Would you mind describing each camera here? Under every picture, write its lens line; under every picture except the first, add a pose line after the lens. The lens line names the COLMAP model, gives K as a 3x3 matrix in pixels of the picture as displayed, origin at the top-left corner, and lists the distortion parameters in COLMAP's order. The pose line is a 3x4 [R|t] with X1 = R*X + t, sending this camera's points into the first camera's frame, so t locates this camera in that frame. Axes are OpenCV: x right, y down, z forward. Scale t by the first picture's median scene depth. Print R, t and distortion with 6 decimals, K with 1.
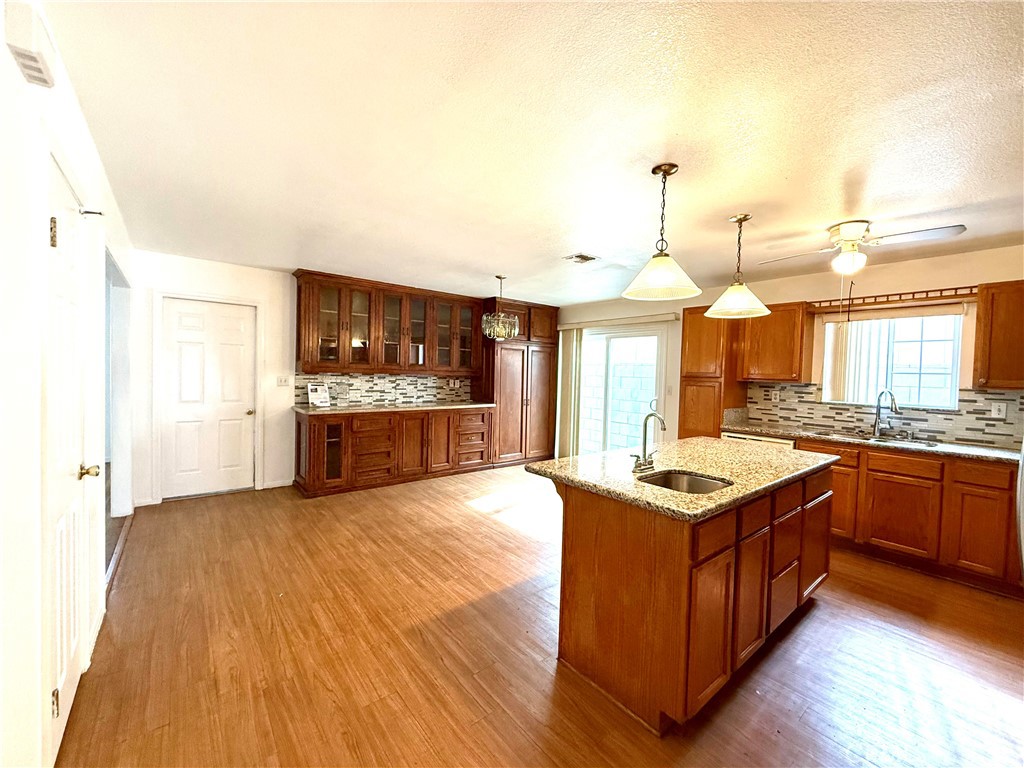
lens RADIAL K [[409.0, 0, 510.4], [0, 409.0, 383.2], [0, 0, 1]] dist [0.000040, 0.000217]
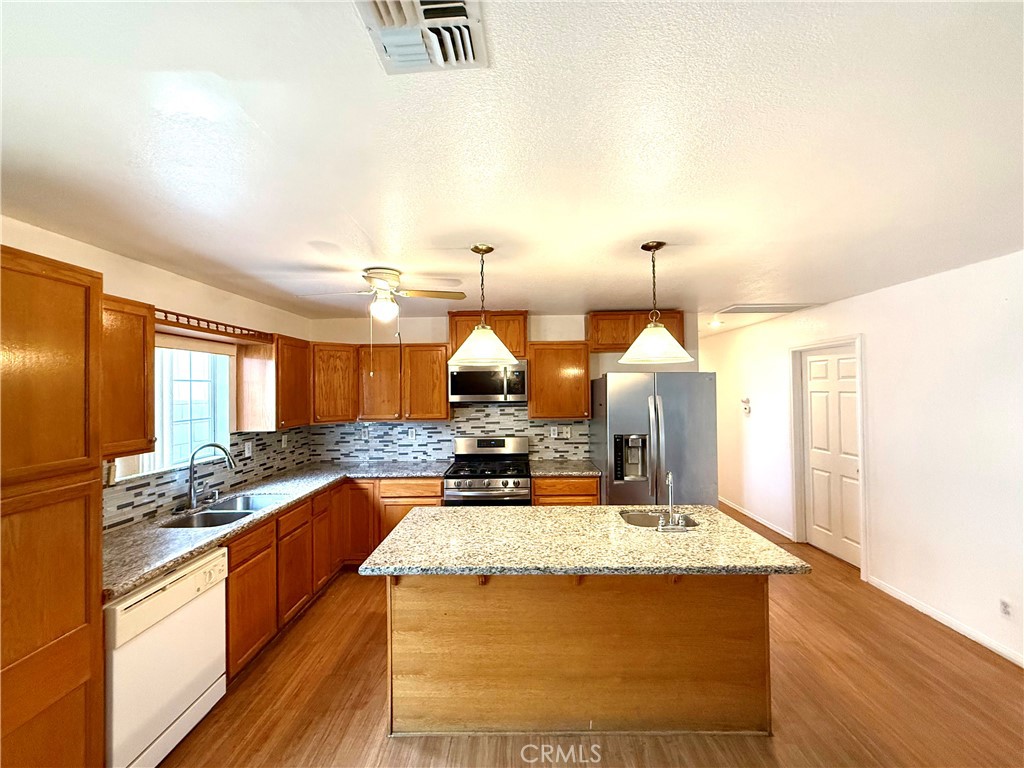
lens RADIAL K [[409.0, 0, 510.8], [0, 409.0, 385.3], [0, 0, 1]] dist [0.000040, 0.000217]
pose [[-0.763035, -0.013004, 0.646227, -0.013522], [0.008158, 0.999524, 0.029746, -0.087131], [-0.646306, 0.027969, -0.762565, 0.936144]]
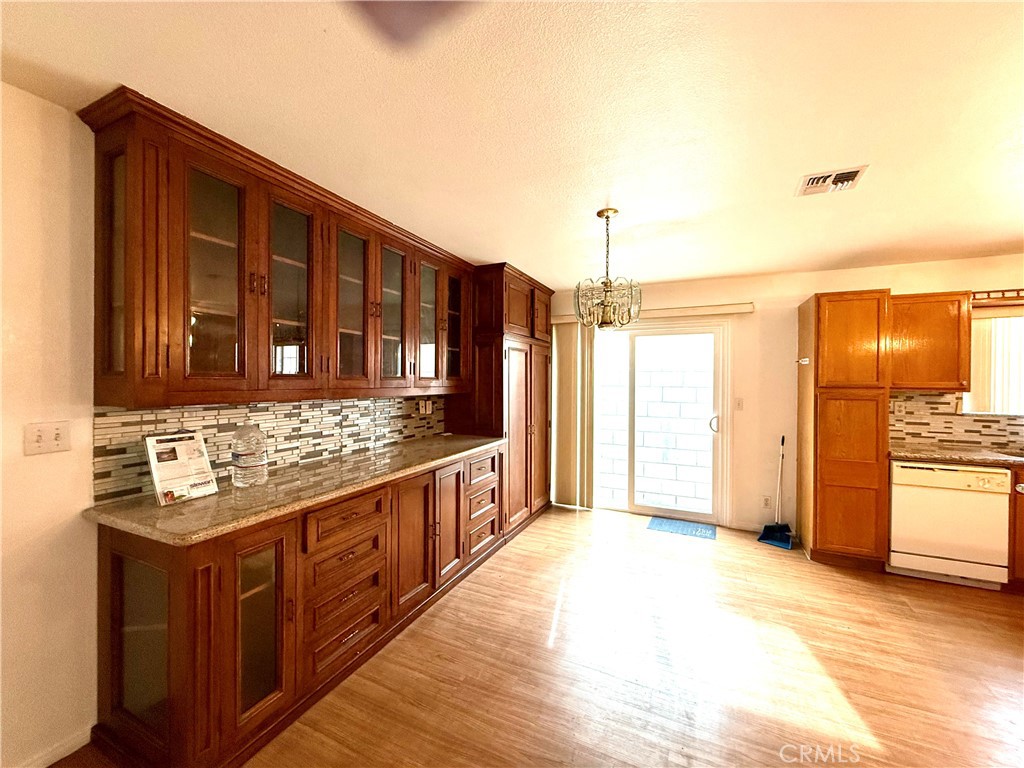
lens RADIAL K [[409.0, 0, 509.8], [0, 409.0, 382.6], [0, 0, 1]] dist [0.000040, 0.000217]
pose [[0.899365, -0.025660, 0.436446, -0.379910], [0.031868, 0.999468, -0.006907, -0.035715], [-0.436036, 0.020121, 0.899704, 0.567117]]
